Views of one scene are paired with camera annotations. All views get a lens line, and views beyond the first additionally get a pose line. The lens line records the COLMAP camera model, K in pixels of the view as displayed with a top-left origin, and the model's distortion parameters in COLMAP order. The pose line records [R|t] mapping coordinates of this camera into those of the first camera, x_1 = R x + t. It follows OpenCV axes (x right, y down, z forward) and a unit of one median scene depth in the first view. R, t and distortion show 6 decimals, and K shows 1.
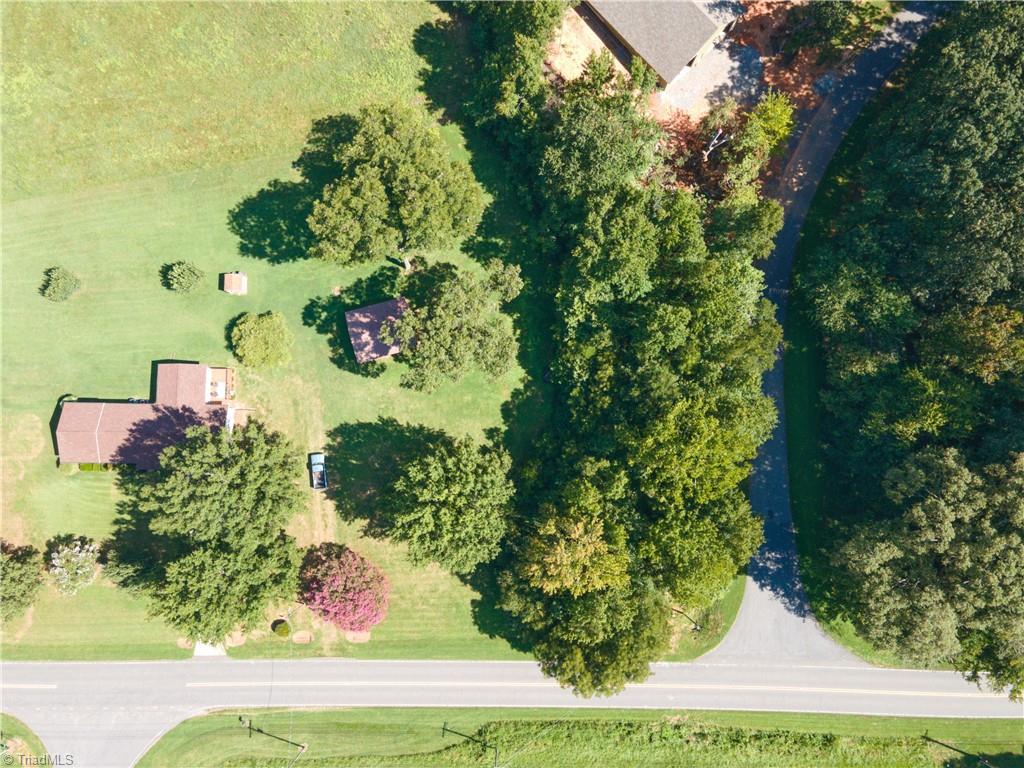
lens RADIAL K [[740.2, 0, 517.4], [0, 740.2, 387.2], [0, 0, 1]] dist [0.030422, 0.013939]
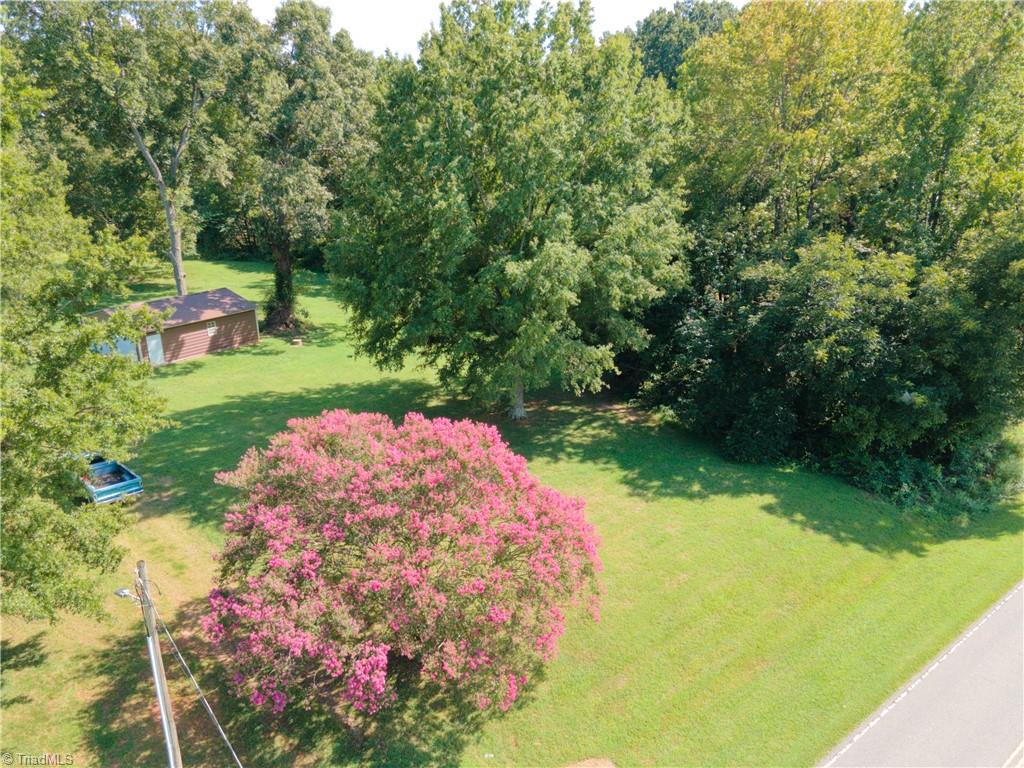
lens RADIAL K [[740.2, 0, 514.9], [0, 740.2, 378.8], [0, 0, 1]] dist [0.030422, 0.013939]
pose [[0.769672, -0.190648, 0.609310, -0.321893], [0.635758, 0.316254, -0.704128, 0.430919], [-0.058456, 0.929321, 0.364617, 0.869657]]
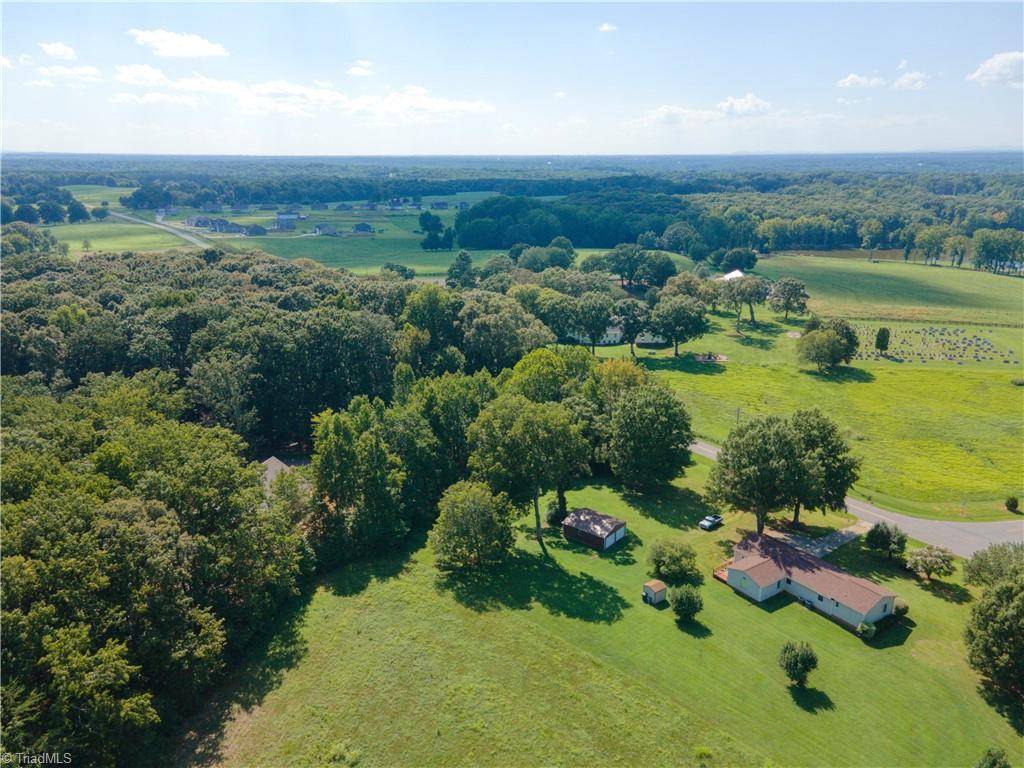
lens RADIAL K [[740.2, 0, 514.6], [0, 740.2, 391.4], [0, 0, 1]] dist [0.030422, 0.013939]
pose [[-0.579333, -0.242273, 0.778253, -1.032125], [0.813180, -0.106449, 0.572195, -0.883287], [-0.055783, 0.964351, 0.258681, 0.493087]]
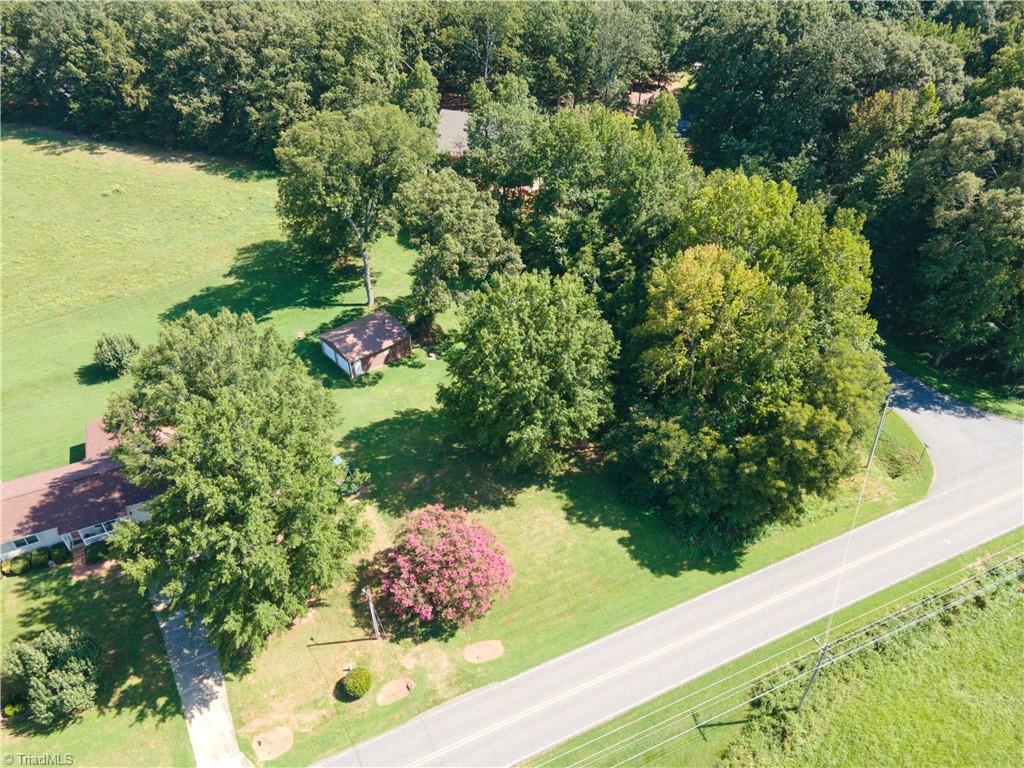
lens RADIAL K [[740.2, 0, 508.3], [0, 740.2, 379.6], [0, 0, 1]] dist [0.030422, 0.013939]
pose [[0.902326, -0.261253, 0.342862, -0.351735], [0.429448, 0.613441, -0.662771, 0.615379], [-0.037175, 0.745277, 0.665718, 0.463567]]
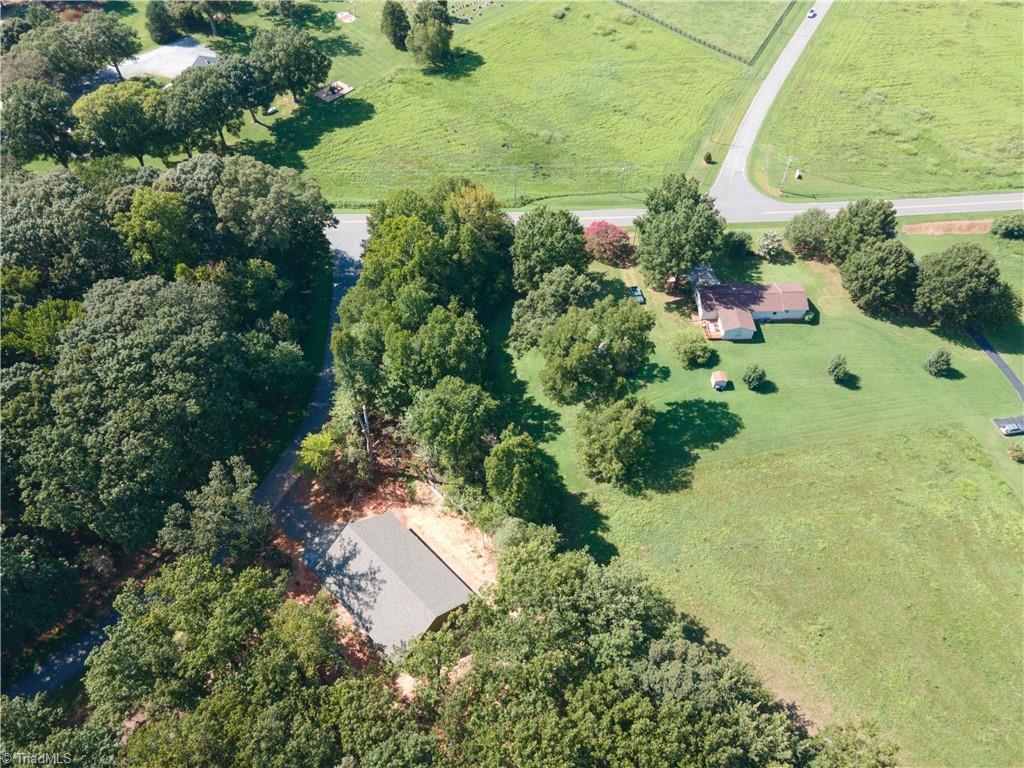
lens RADIAL K [[740.2, 0, 511.0], [0, 740.2, 386.6], [0, 0, 1]] dist [0.030422, 0.013939]
pose [[-0.999490, 0.023464, -0.021680, 0.039207], [-0.031931, -0.712597, 0.700847, -1.120424], [0.000995, 0.701181, 0.712983, 0.037126]]
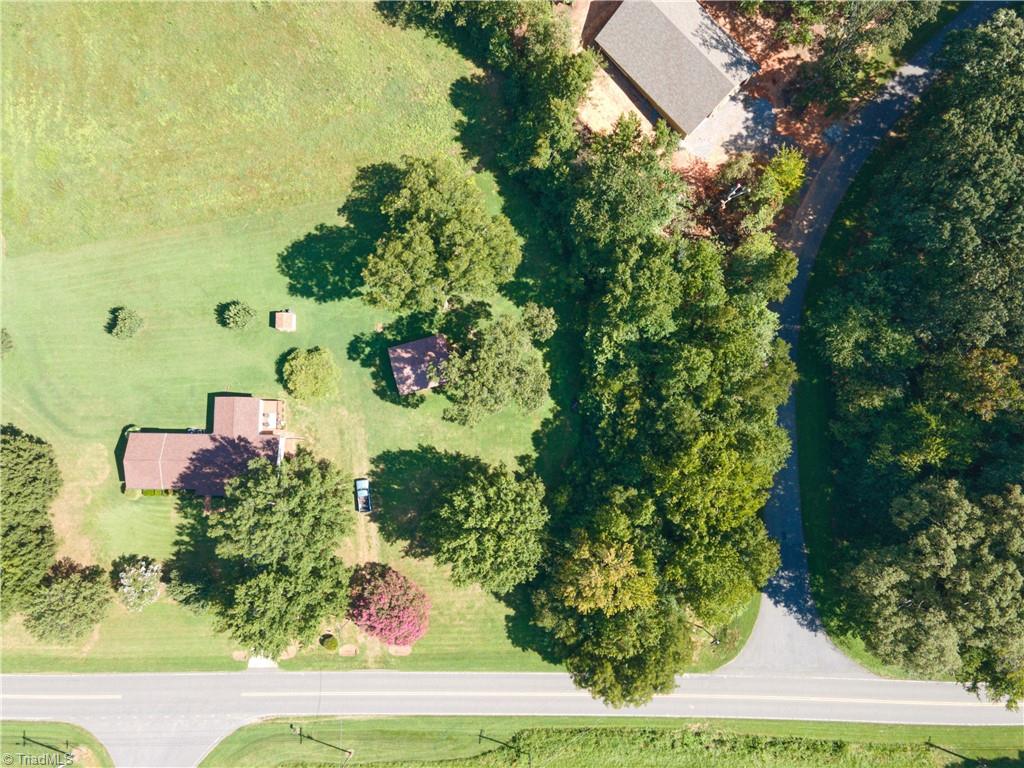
lens RADIAL K [[740.2, 0, 516.3], [0, 740.2, 386.5], [0, 0, 1]] dist [0.030422, 0.013939]
pose [[0.999999, -0.001049, 0.001077, -0.048223], [0.001049, 0.999999, 0.000515, -0.046781], [-0.001077, -0.000514, 0.999999, -0.076461]]
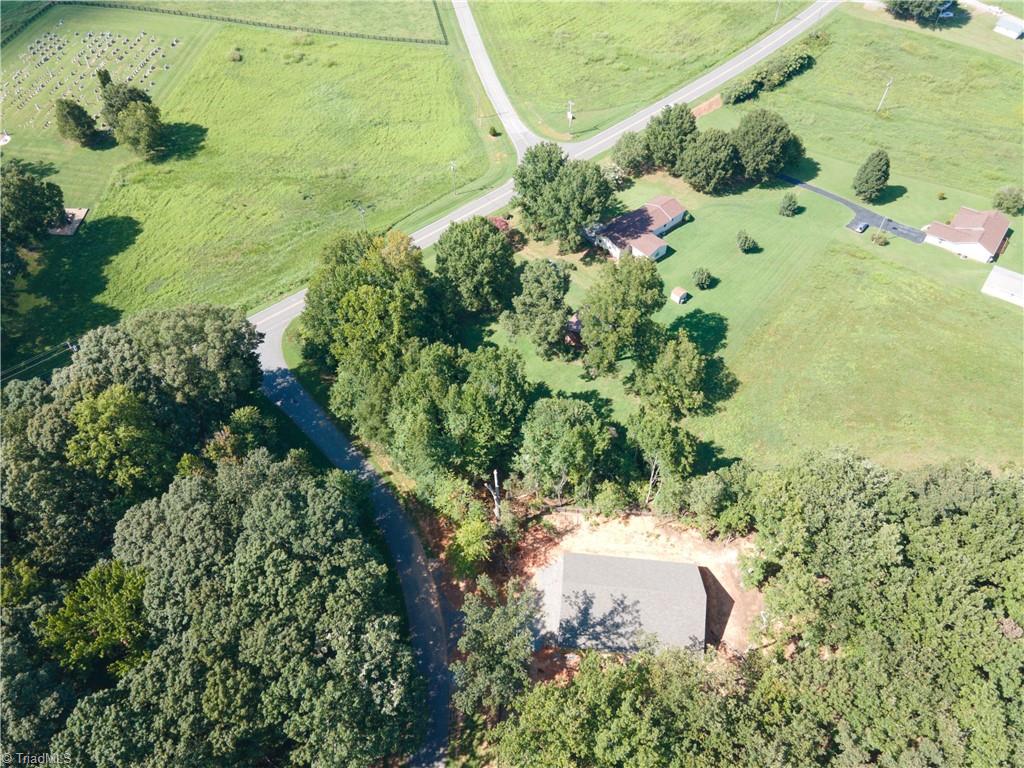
lens RADIAL K [[740.2, 0, 514.4], [0, 740.2, 384.1], [0, 0, 1]] dist [0.030422, 0.013939]
pose [[-0.753557, 0.505297, -0.420508, 0.626932], [-0.654720, -0.519359, 0.549189, -0.865949], [0.059109, 0.689160, 0.722194, 0.013616]]
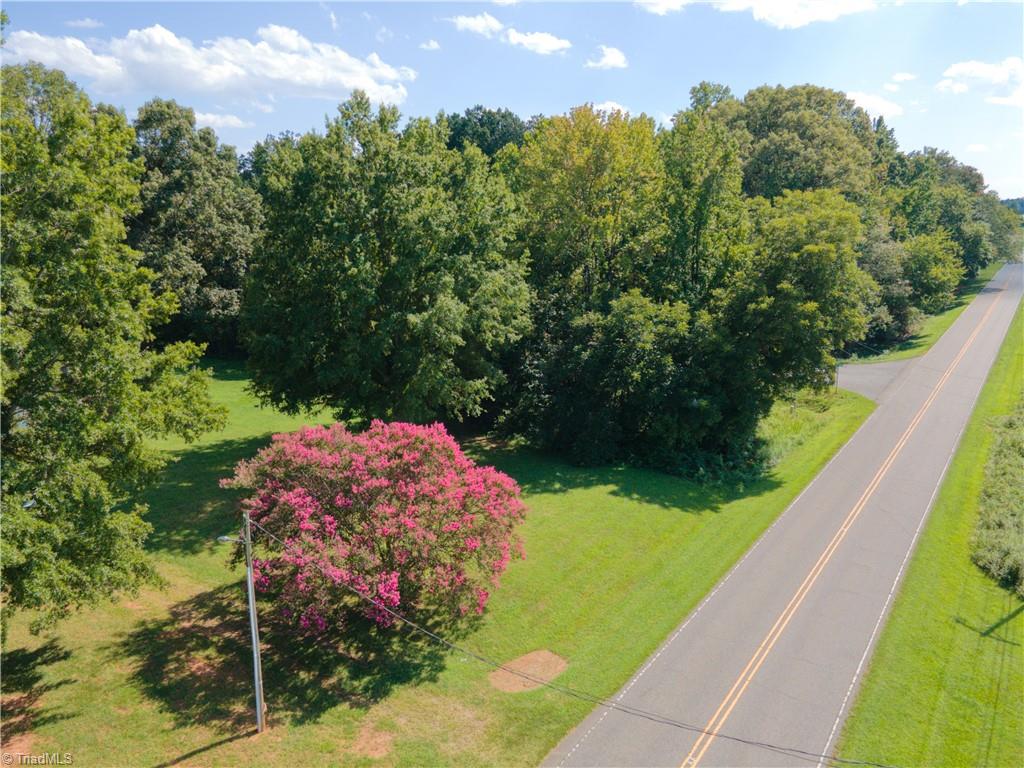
lens RADIAL K [[740.2, 0, 512.6], [0, 740.2, 382.6], [0, 0, 1]] dist [0.030422, 0.013939]
pose [[0.557946, -0.166849, 0.812932, -0.414551], [0.826686, 0.197565, -0.526837, 0.454292], [-0.072705, 0.965986, 0.248163, 0.870551]]
